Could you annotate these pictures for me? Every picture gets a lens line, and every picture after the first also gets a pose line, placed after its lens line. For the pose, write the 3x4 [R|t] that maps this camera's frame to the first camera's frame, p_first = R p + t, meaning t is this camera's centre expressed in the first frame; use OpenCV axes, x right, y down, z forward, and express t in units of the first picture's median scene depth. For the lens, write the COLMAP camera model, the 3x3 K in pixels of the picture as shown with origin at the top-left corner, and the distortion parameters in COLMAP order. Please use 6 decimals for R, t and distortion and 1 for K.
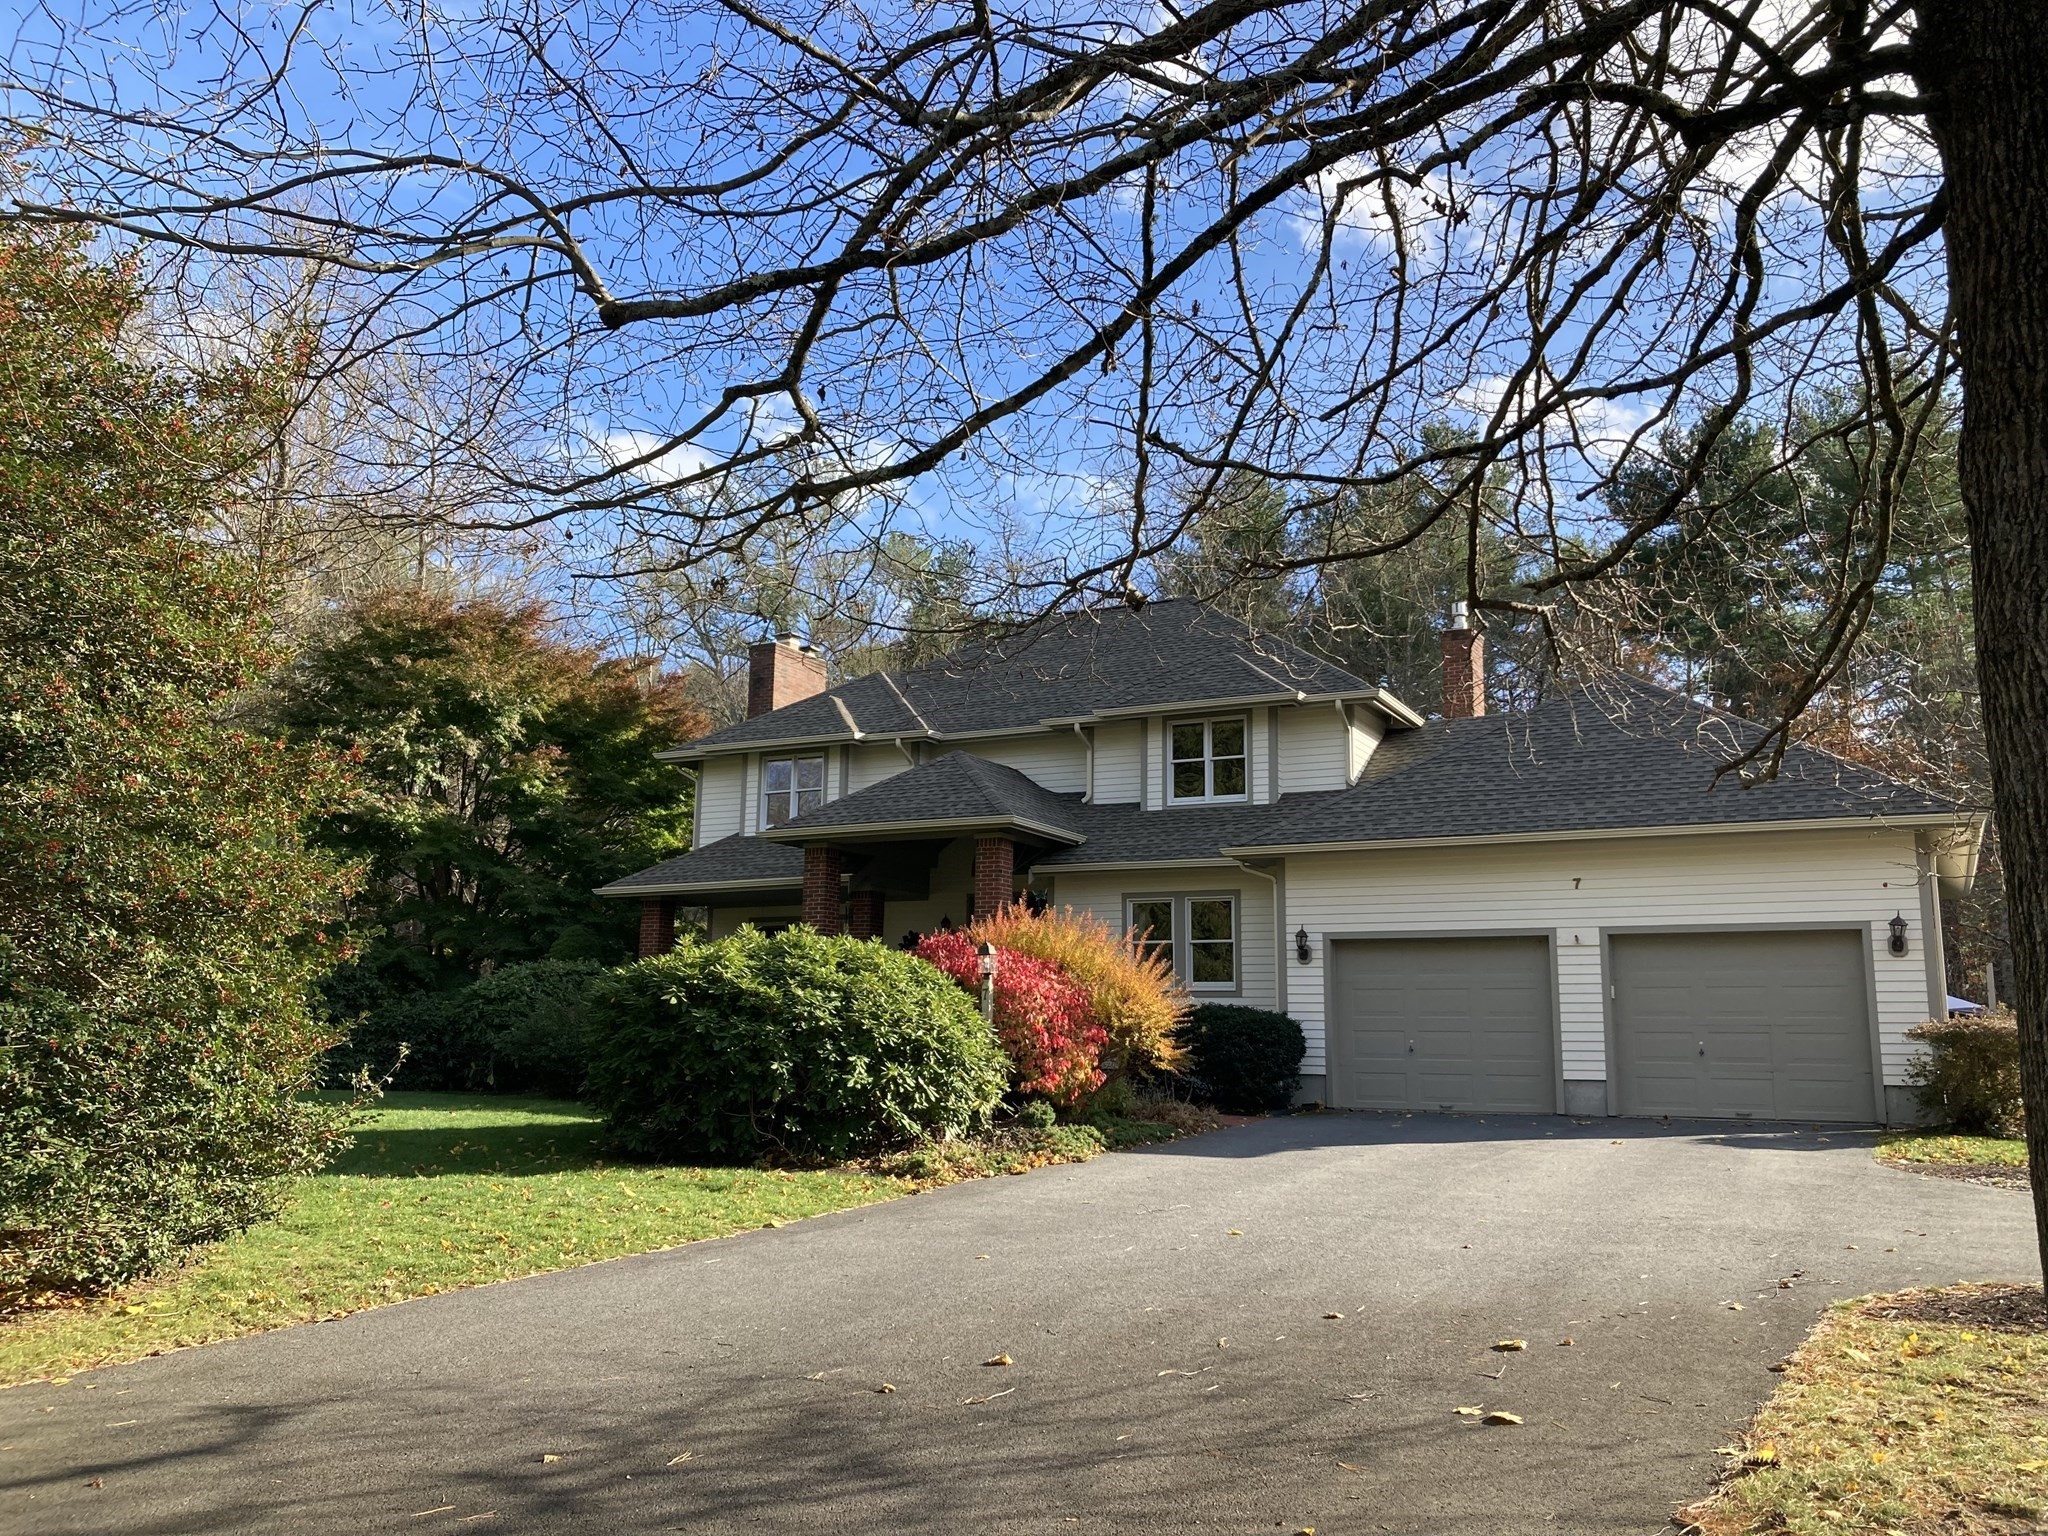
lens RADIAL K [[1537.0, 0, 1025.6], [0, 1537.0, 708.1], [0, 0, 1]] dist [-0.003749, -0.000124]
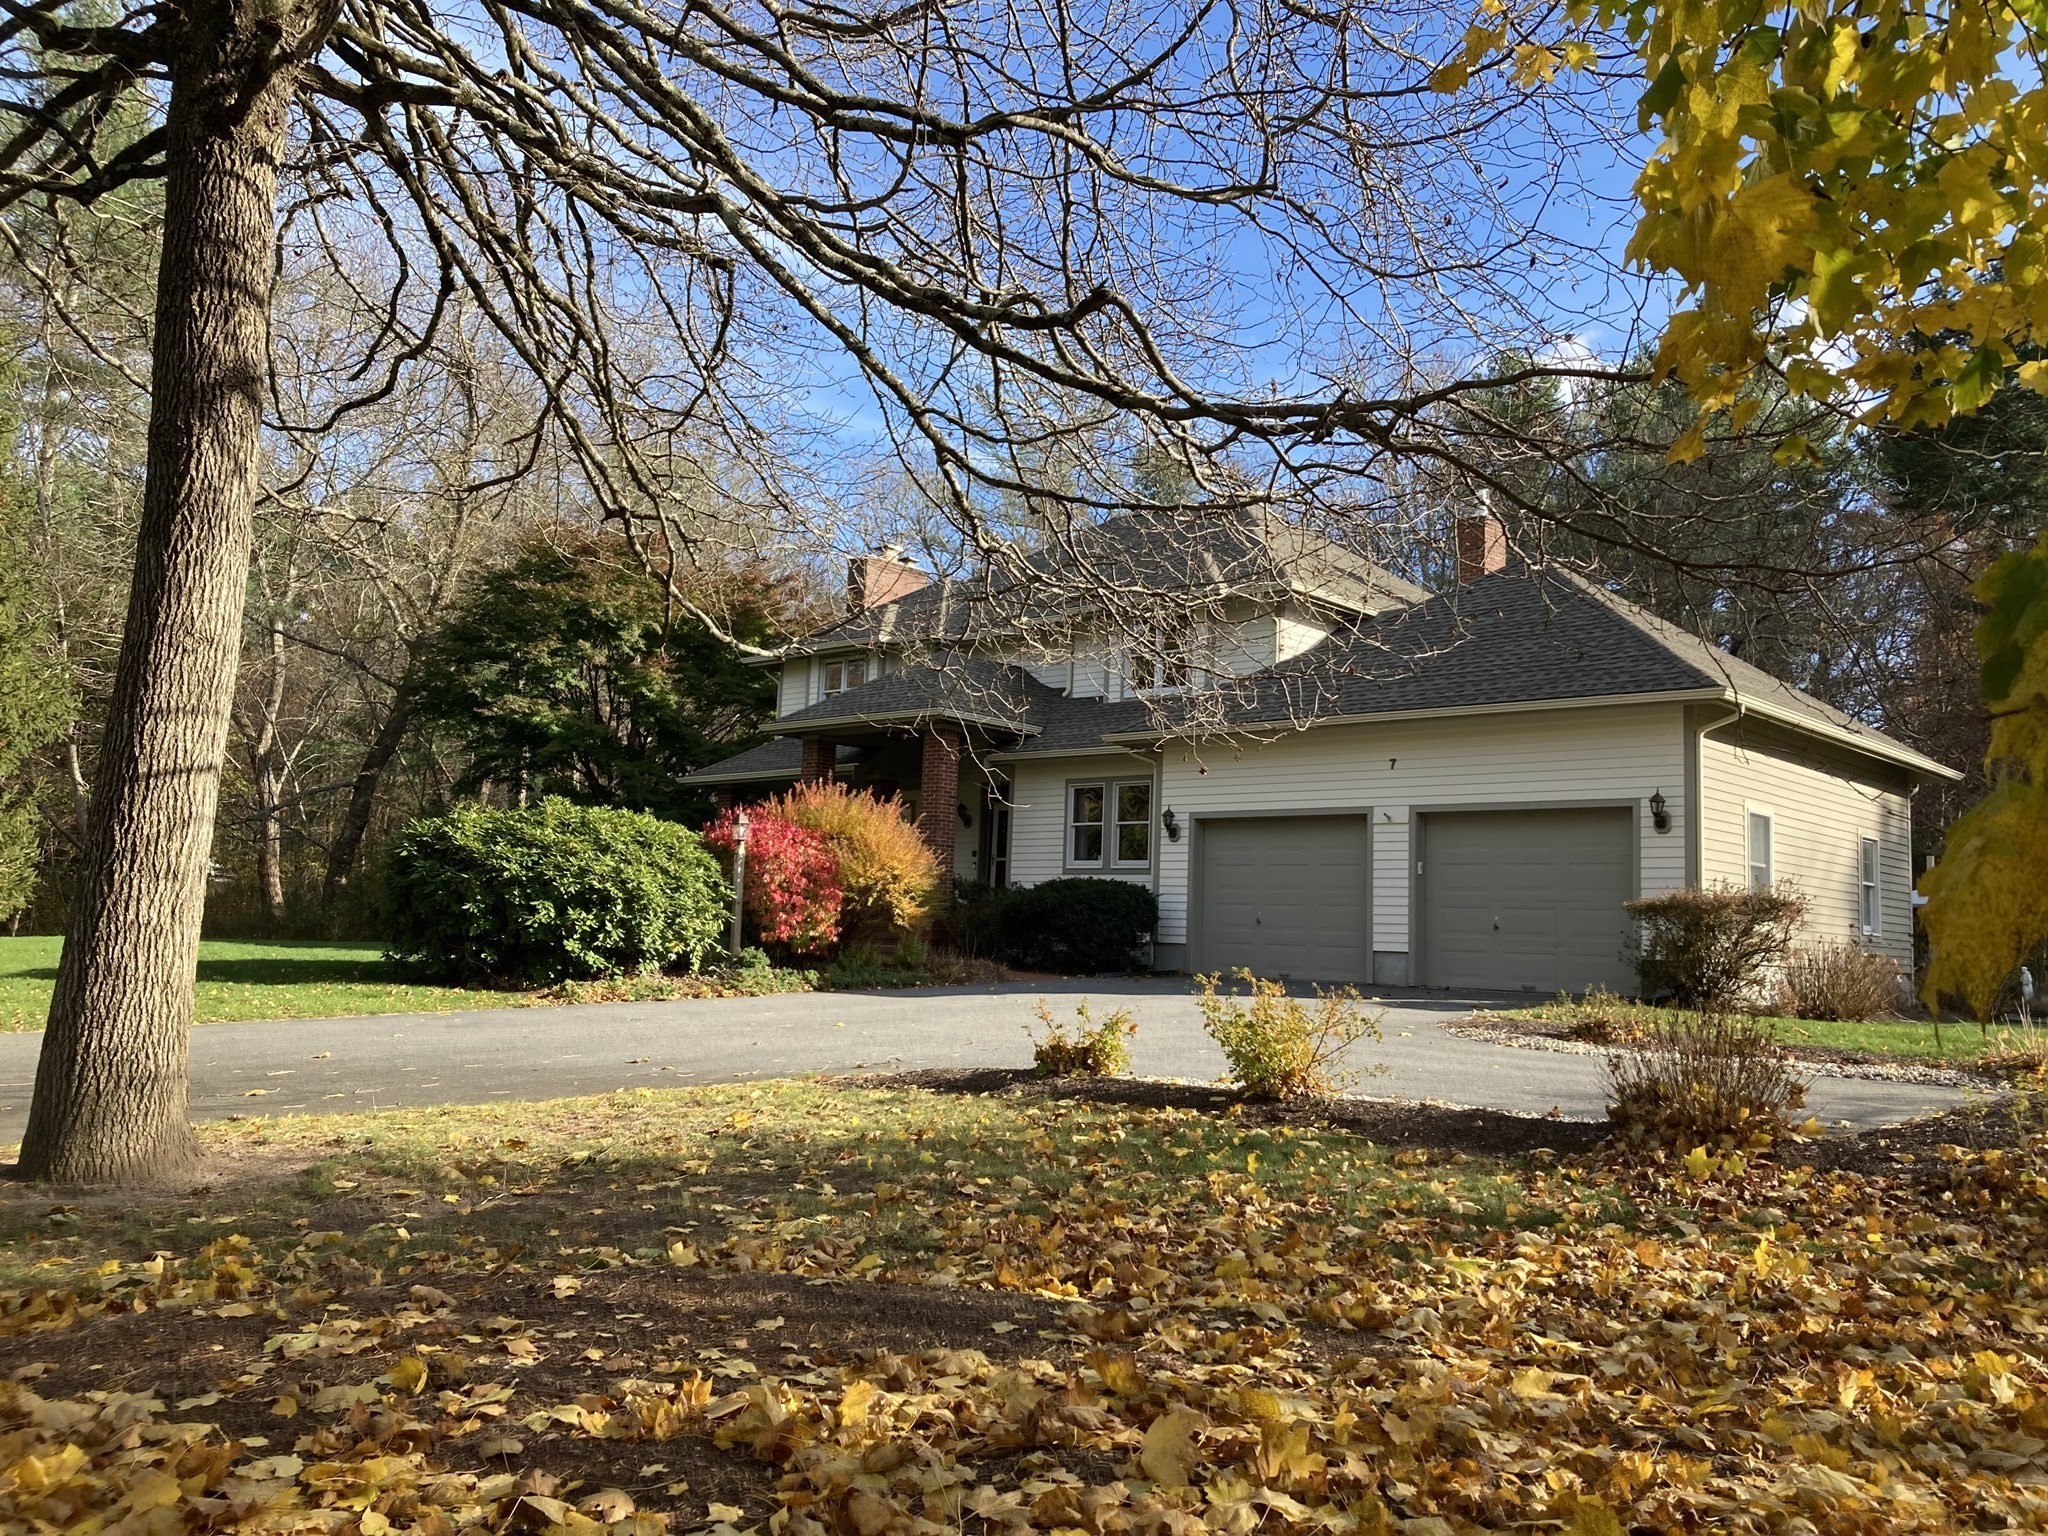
lens RADIAL K [[1537.0, 0, 1025.6], [0, 1537.0, 708.1], [0, 0, 1]] dist [-0.003749, -0.000124]
pose [[0.968544, -0.016233, -0.248313, 0.383193], [0.032154, 0.997669, 0.060194, 0.006831], [0.246757, -0.066285, 0.966808, -0.057006]]
